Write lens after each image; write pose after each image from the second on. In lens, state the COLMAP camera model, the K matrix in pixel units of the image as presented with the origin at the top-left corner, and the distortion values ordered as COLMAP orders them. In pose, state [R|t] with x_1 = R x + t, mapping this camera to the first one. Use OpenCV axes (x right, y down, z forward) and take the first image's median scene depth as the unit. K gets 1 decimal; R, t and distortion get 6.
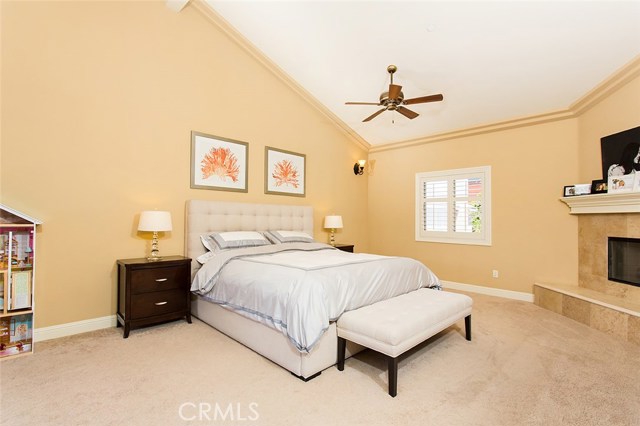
lens RADIAL K [[304.5, 0, 323.0], [0, 304.5, 216.4], [0, 0, 1]] dist [-0.001047, 0.001580]
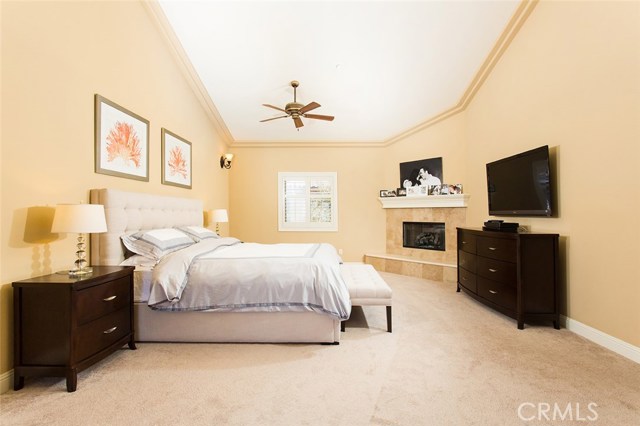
lens RADIAL K [[304.5, 0, 326.9], [0, 304.5, 211.2], [0, 0, 1]] dist [-0.001047, 0.001580]
pose [[0.708170, -0.006611, 0.706011, -0.524115], [0.001975, 0.999971, 0.007383, -0.004804], [-0.706039, -0.003834, 0.708162, 0.087103]]
